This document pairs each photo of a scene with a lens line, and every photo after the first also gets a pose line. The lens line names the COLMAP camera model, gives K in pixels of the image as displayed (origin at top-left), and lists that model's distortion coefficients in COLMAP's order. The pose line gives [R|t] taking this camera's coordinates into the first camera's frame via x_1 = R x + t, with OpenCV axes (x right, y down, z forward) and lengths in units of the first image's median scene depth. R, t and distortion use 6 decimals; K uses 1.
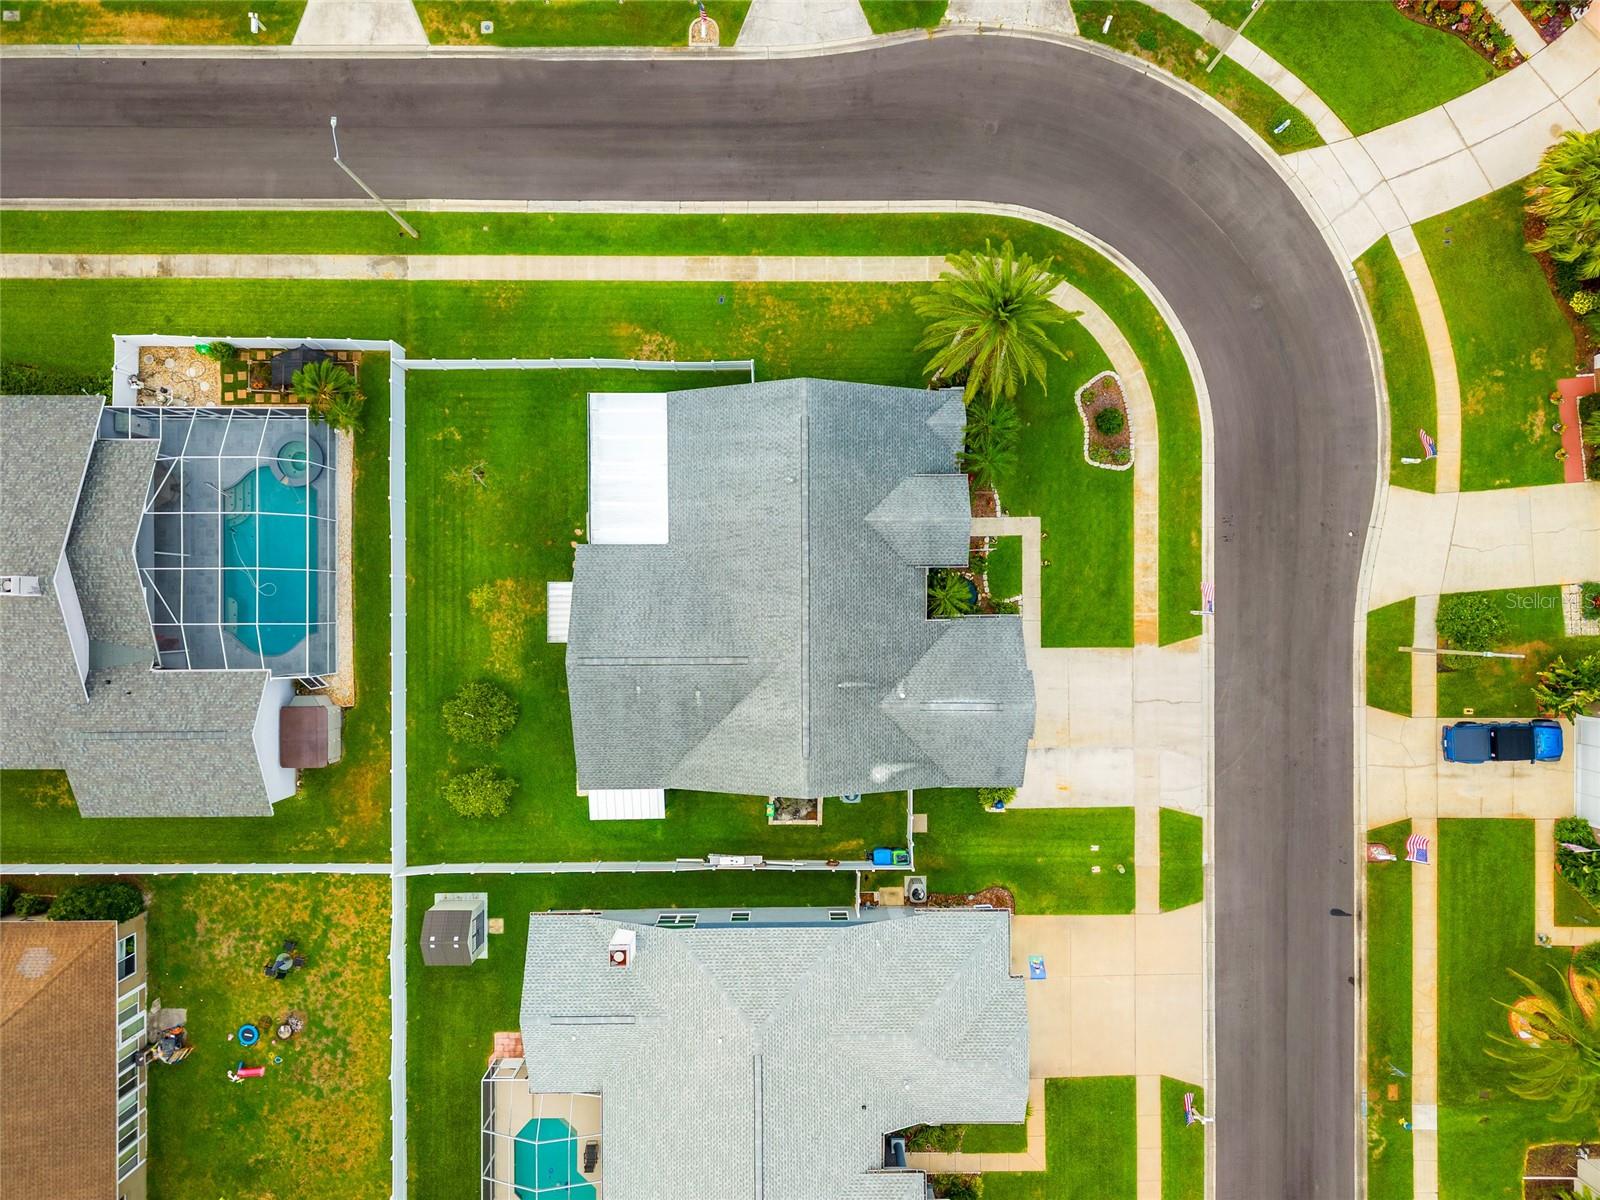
lens RADIAL K [[1094.3, 0, 800.0], [0, 1094.3, 600.0], [0, 0, 1]] dist [0.015236, -0.004238]
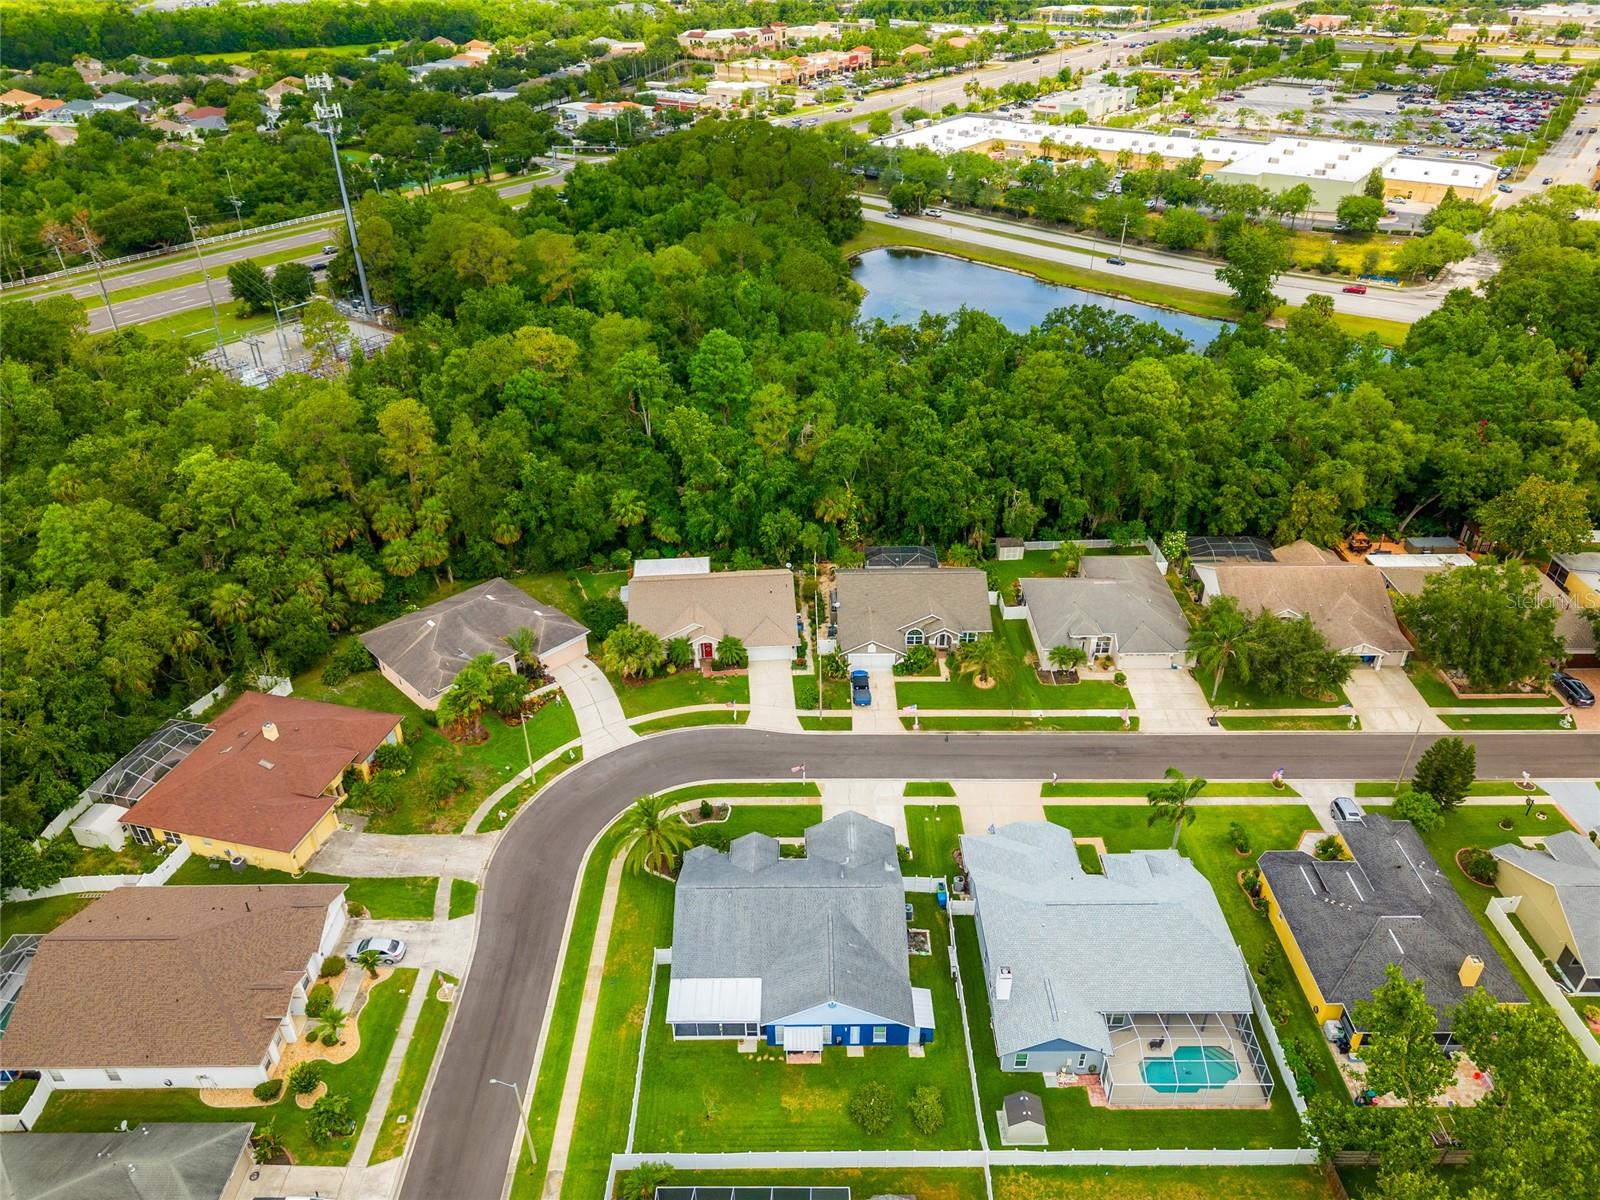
lens RADIAL K [[1094.3, 0, 800.0], [0, 1094.3, 600.0], [0, 0, 1]] dist [0.015236, -0.004238]
pose [[0.001262, -0.533376, 0.845878, -1.146925], [0.999922, -0.009817, -0.007682, 0.022808], [0.012401, 0.845822, 0.533322, -0.347162]]
